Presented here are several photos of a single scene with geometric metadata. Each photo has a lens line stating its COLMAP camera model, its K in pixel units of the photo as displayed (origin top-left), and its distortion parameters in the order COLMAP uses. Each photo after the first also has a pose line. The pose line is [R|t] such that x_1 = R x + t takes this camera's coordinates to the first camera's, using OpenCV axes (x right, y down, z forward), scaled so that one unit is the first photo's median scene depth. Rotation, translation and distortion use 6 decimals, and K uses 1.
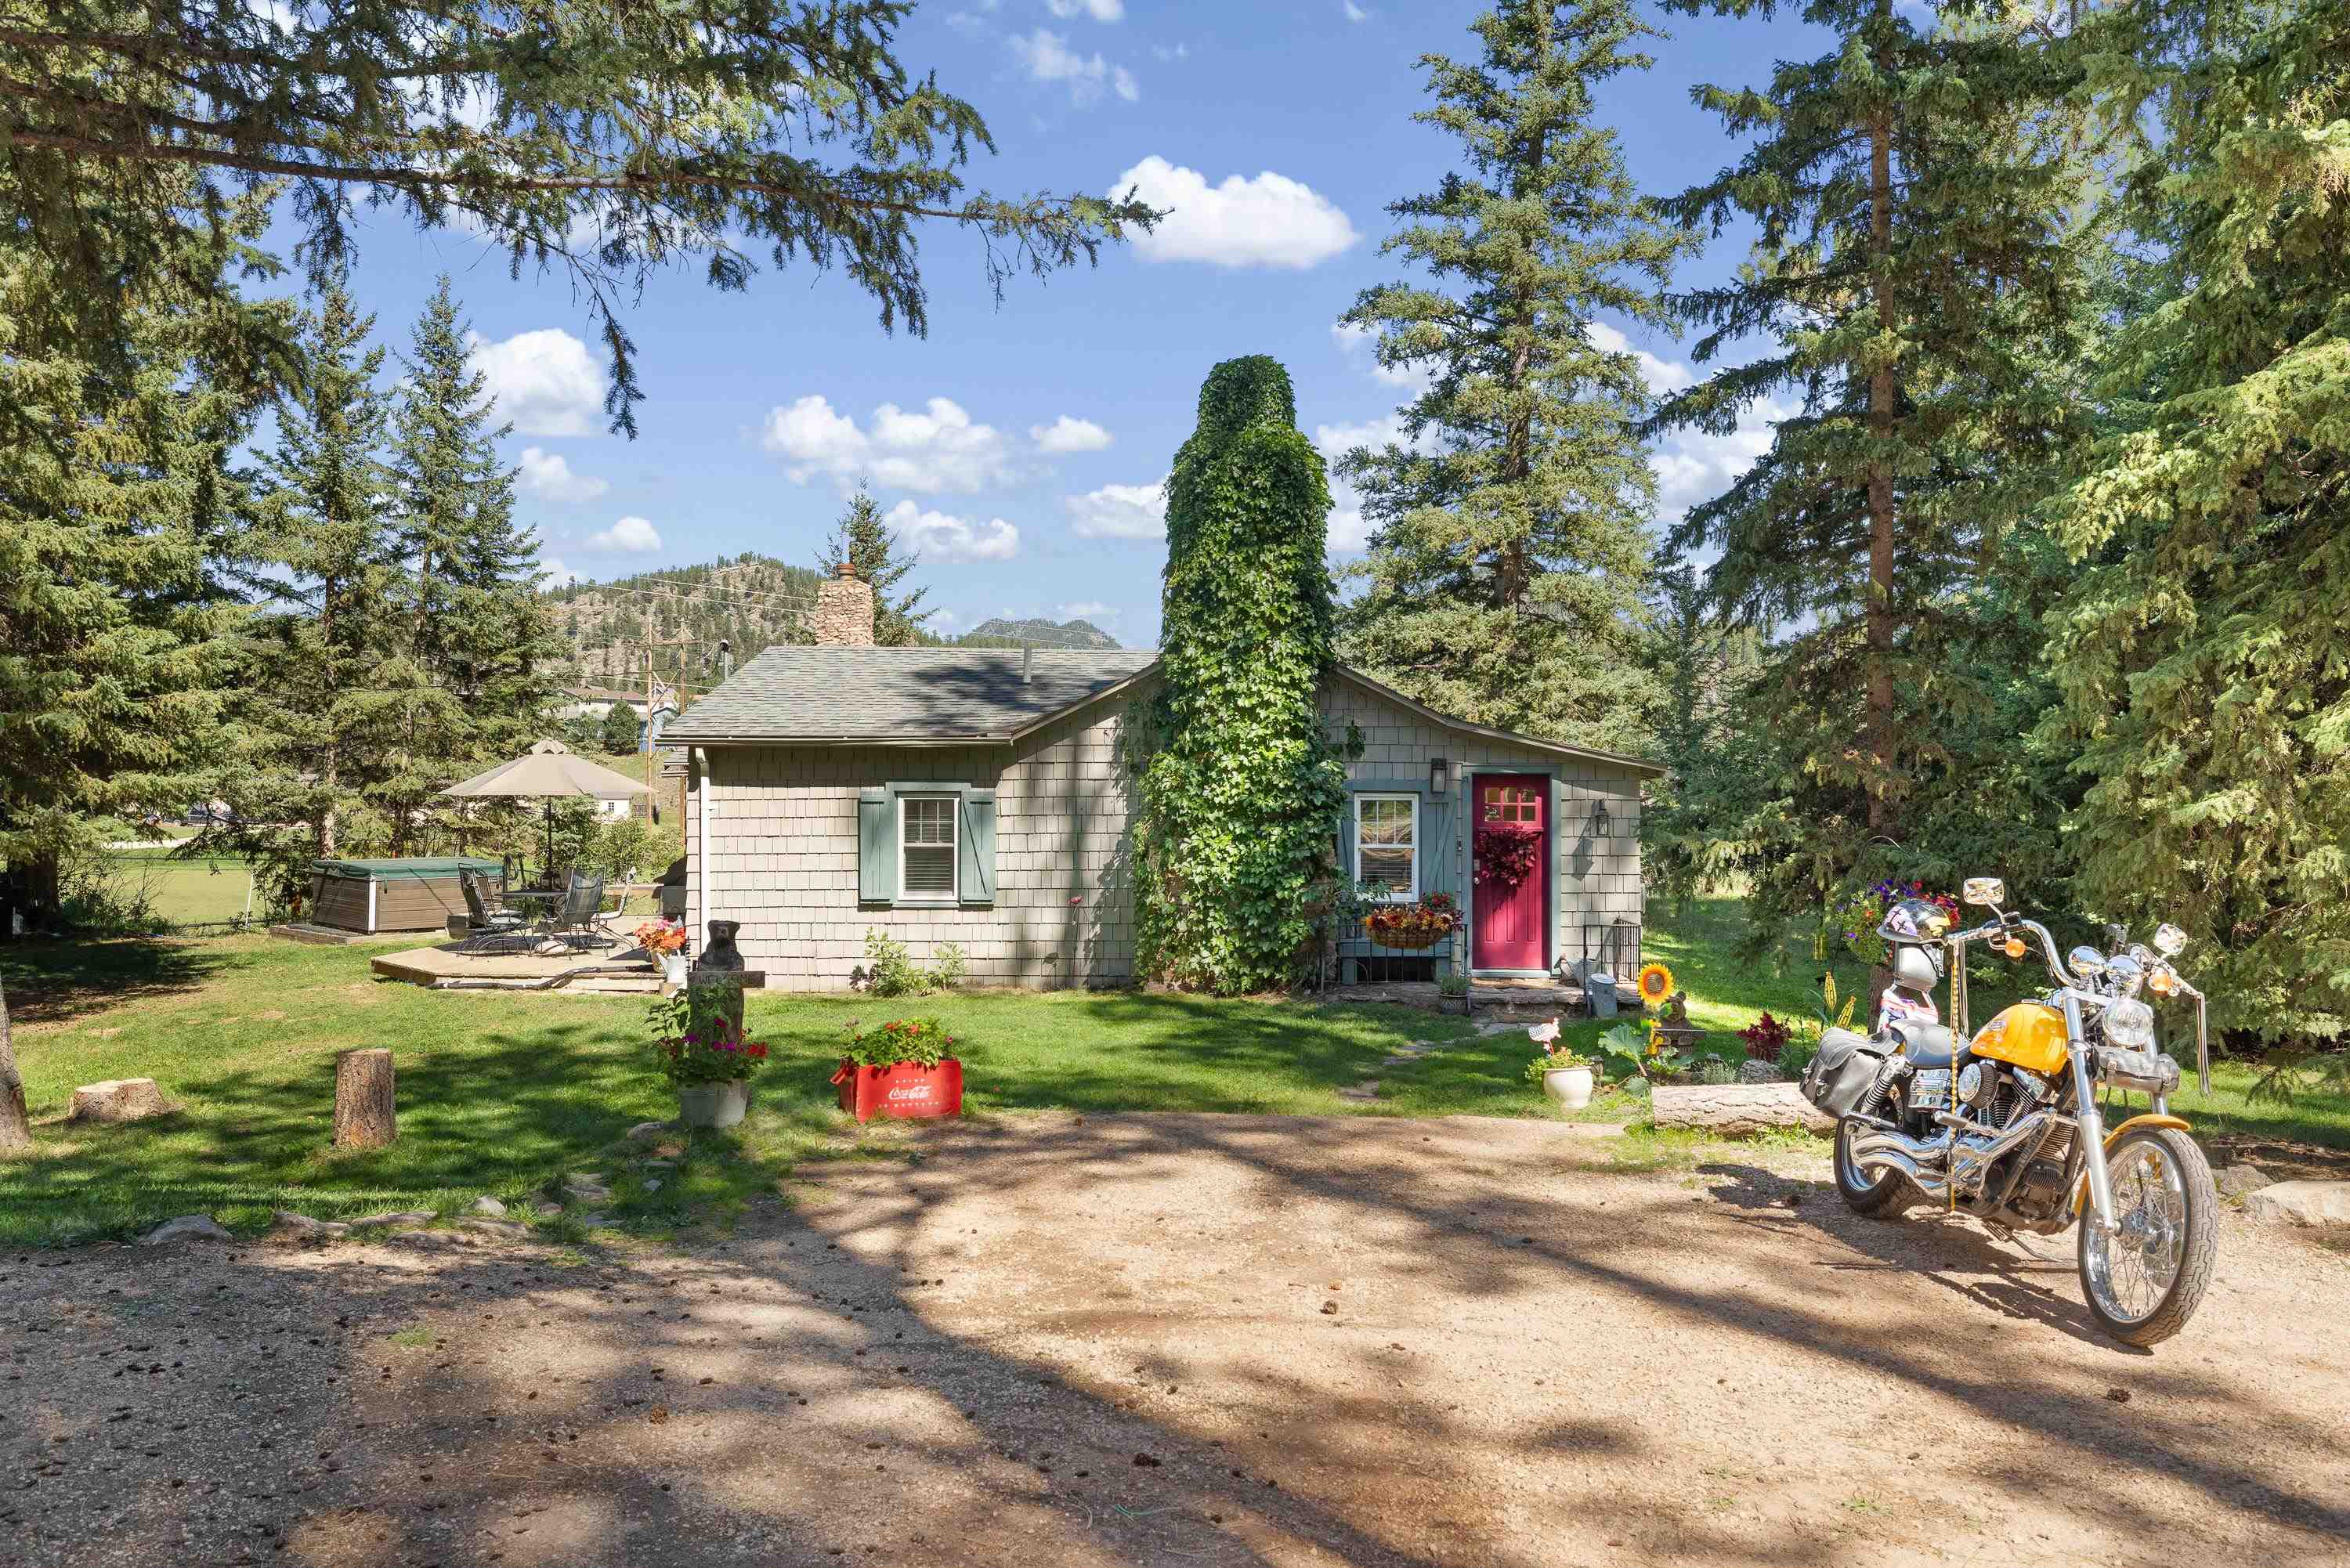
lens RADIAL K [[1826.9, 0, 1197.6], [0, 1826.9, 792.4], [0, 0, 1]] dist [0.001681, -0.003648]
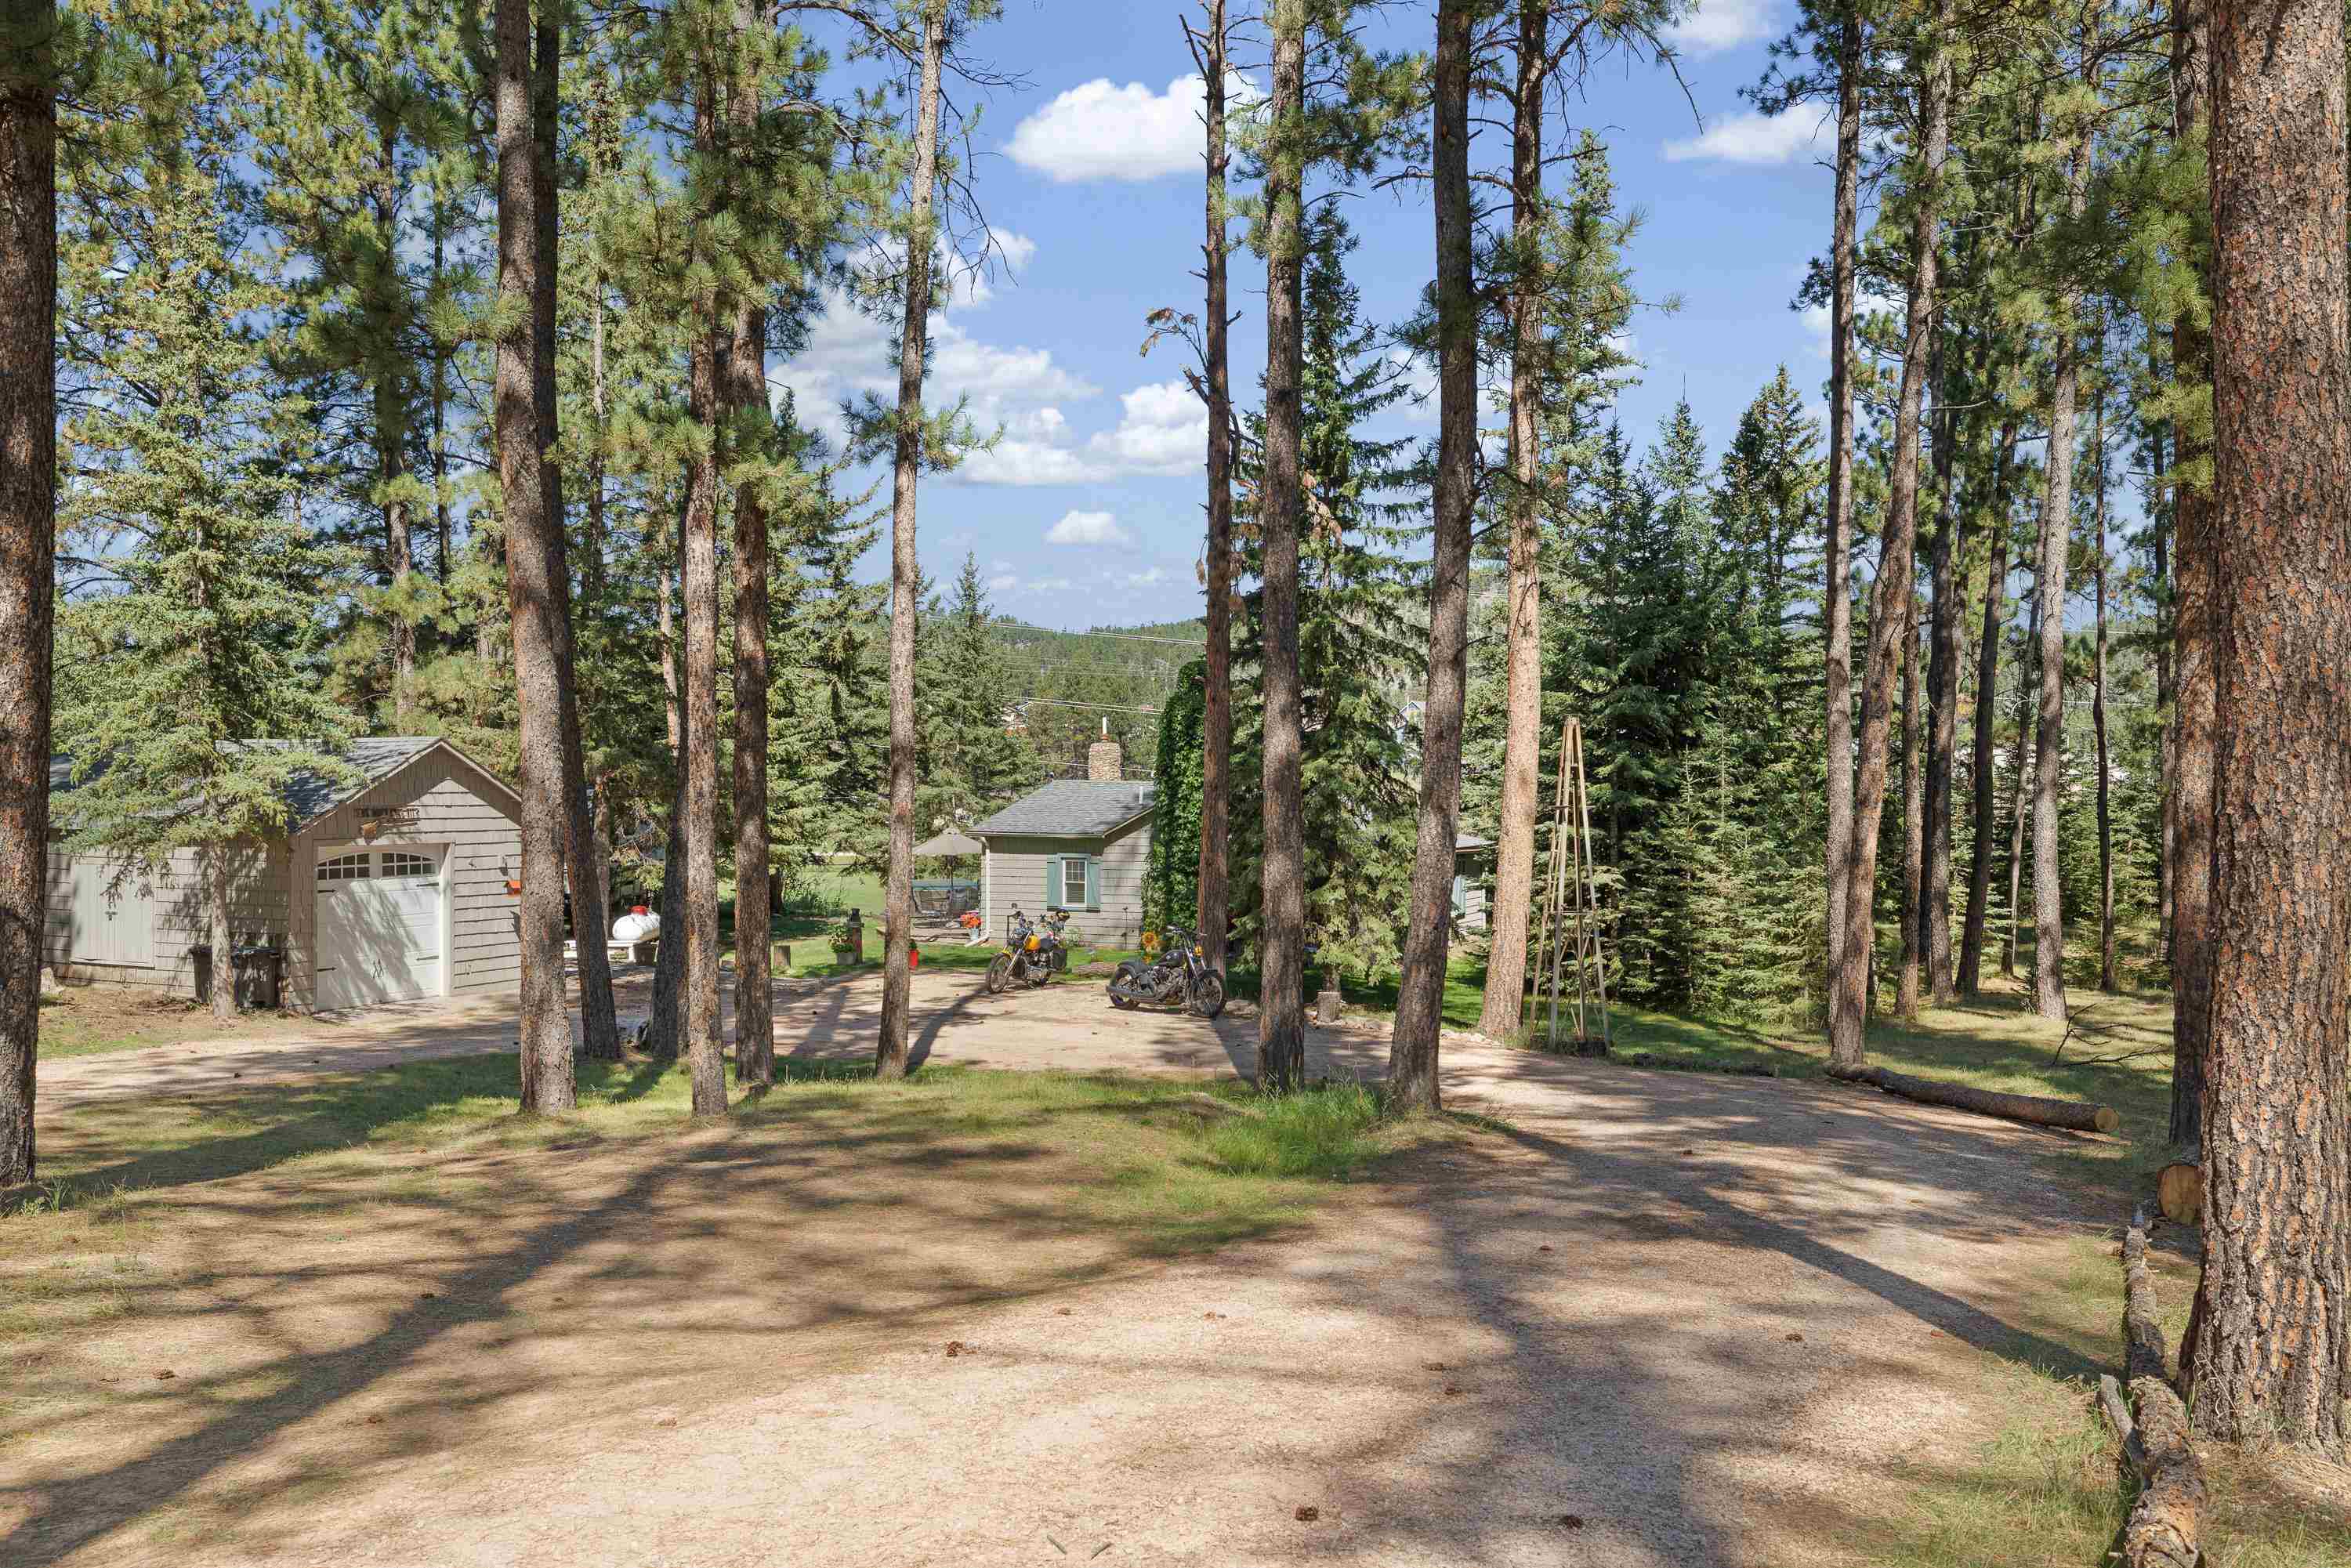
lens RADIAL K [[2030.8, 0, 1173.7], [0, 2030.8, 803.6], [0, 0, 1]] dist [0.004871, -0.014670]
pose [[0.905241, 0.004258, -0.424877, 1.012253], [-0.002979, 0.999989, 0.003675, -0.075957], [0.424888, -0.002061, 0.905244, -1.175929]]
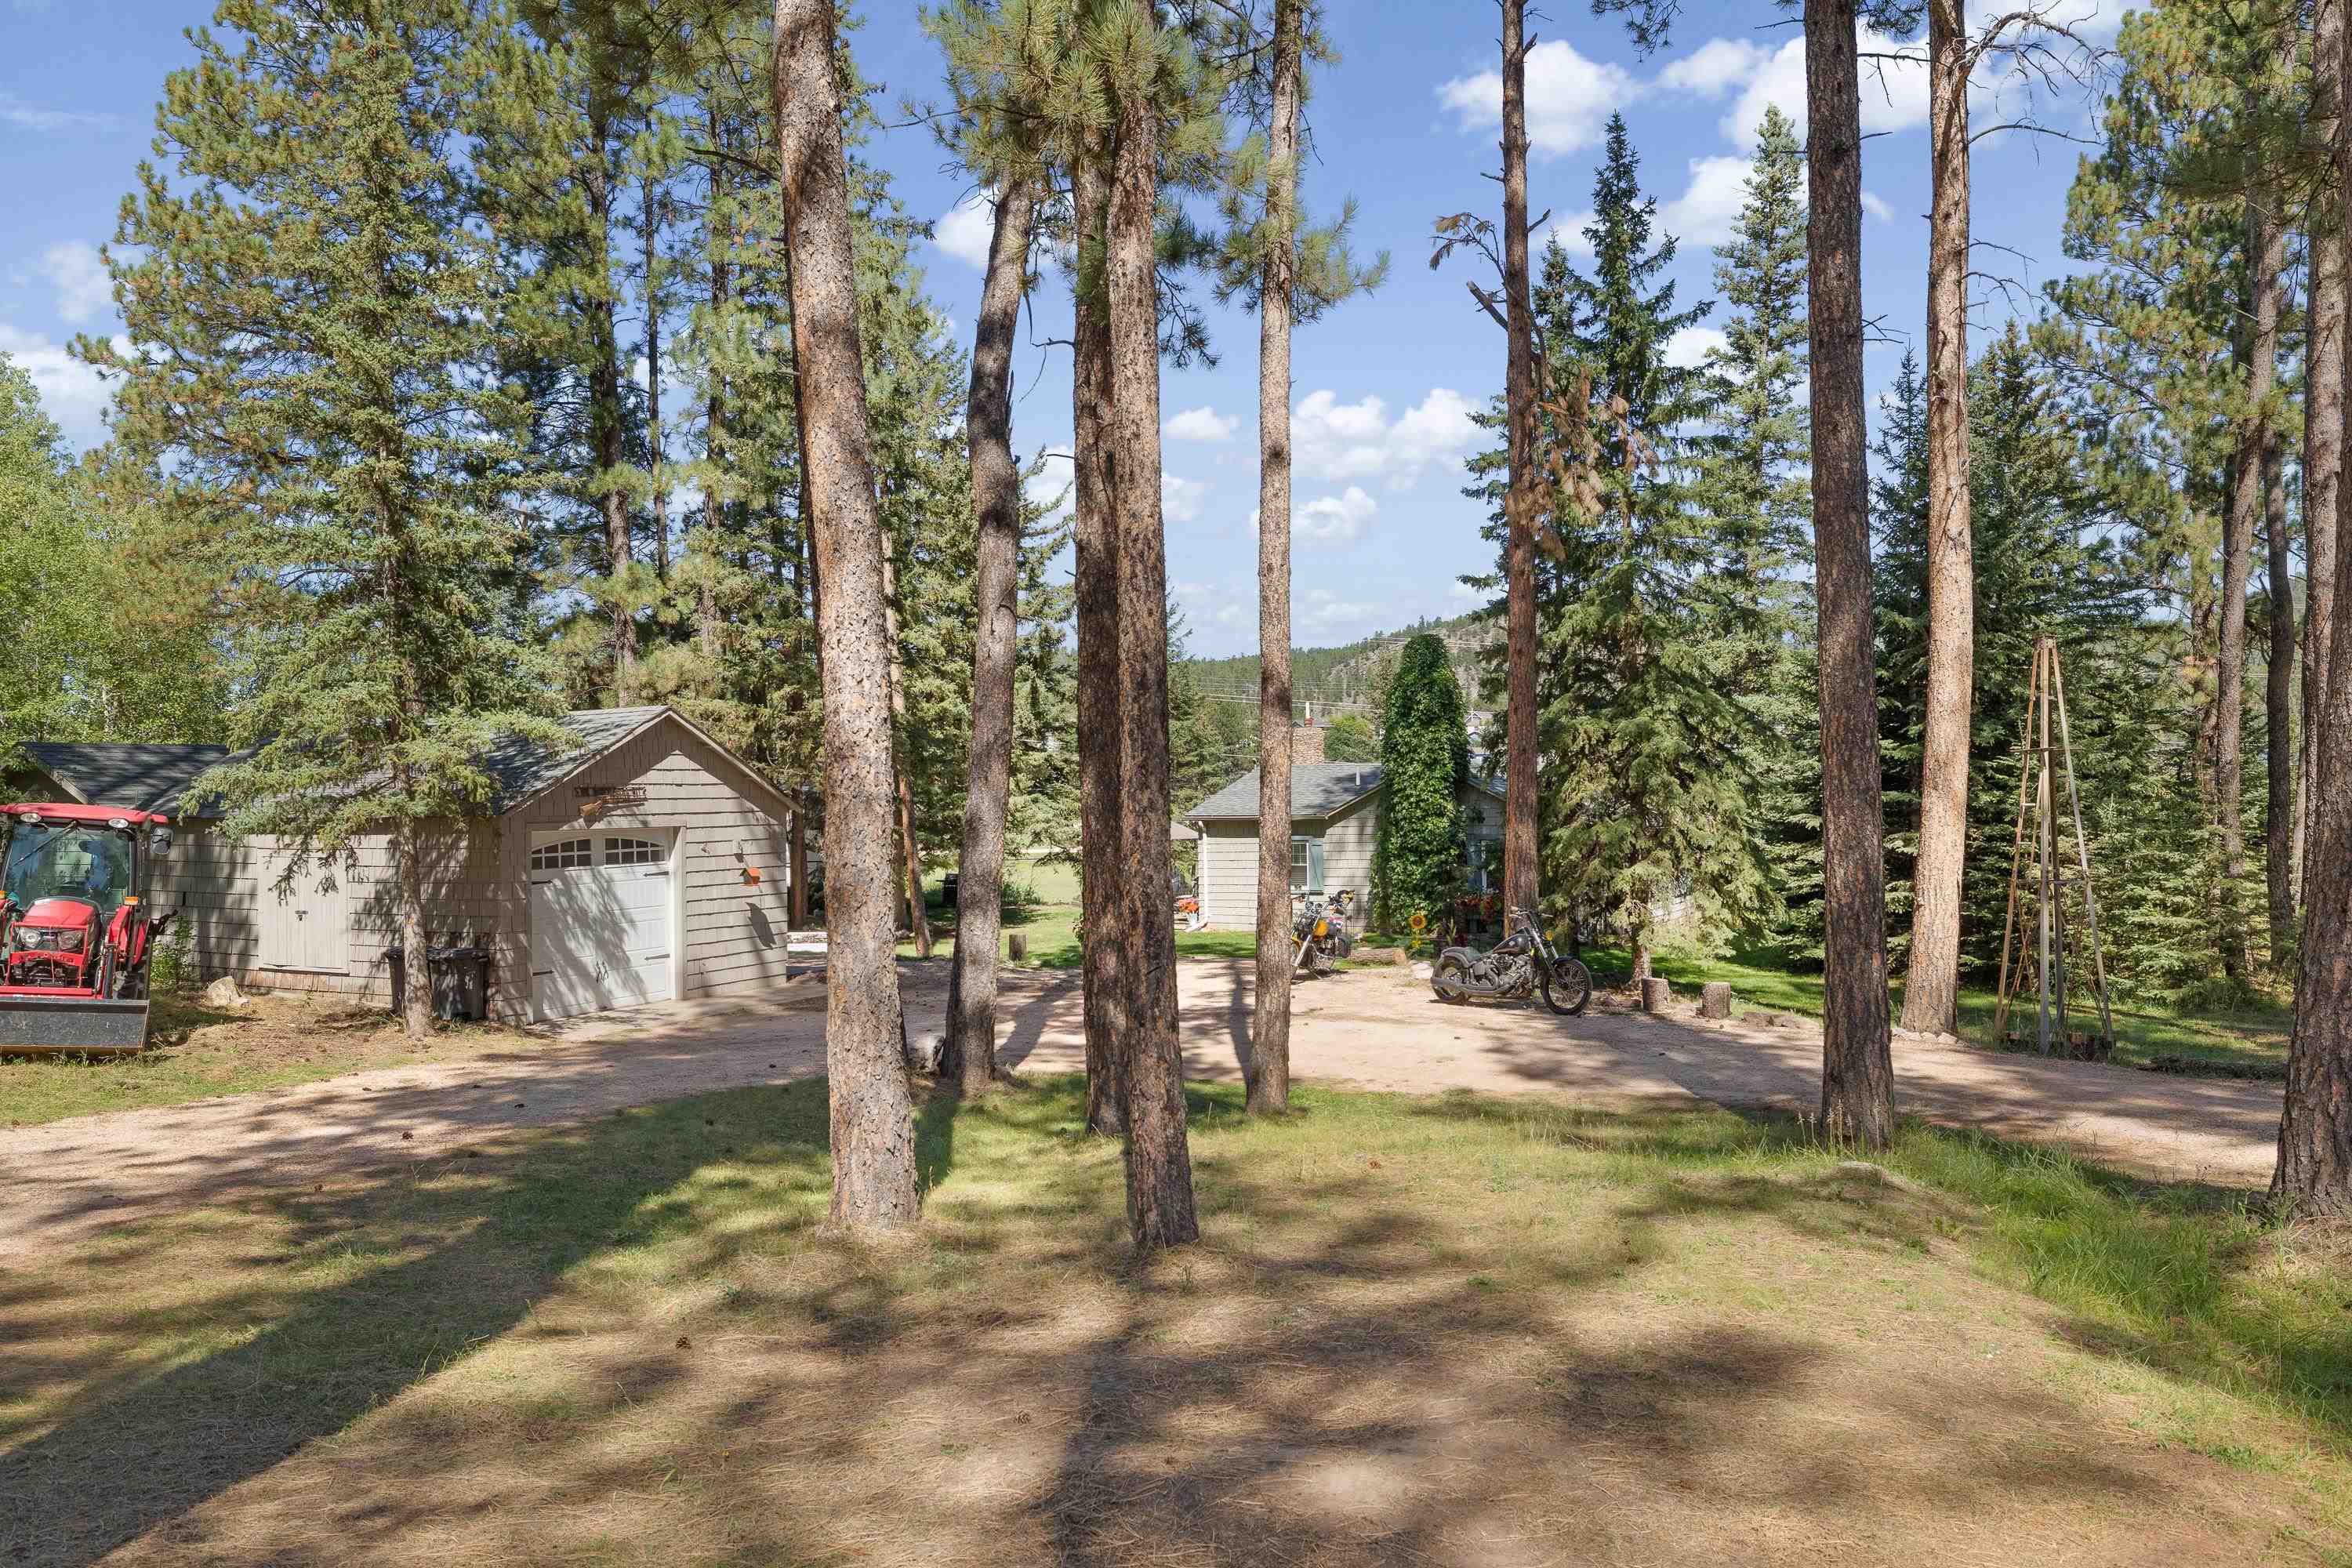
lens RADIAL K [[1687.1, 0, 1176.0], [0, 1687.1, 784.0], [0, 0, 1]] dist [0.001875, -0.012590]
pose [[0.884536, -0.020432, -0.466025, 0.669805], [0.017315, 0.999790, -0.010970, -0.048041], [0.466151, 0.001634, 0.884704, -0.848075]]
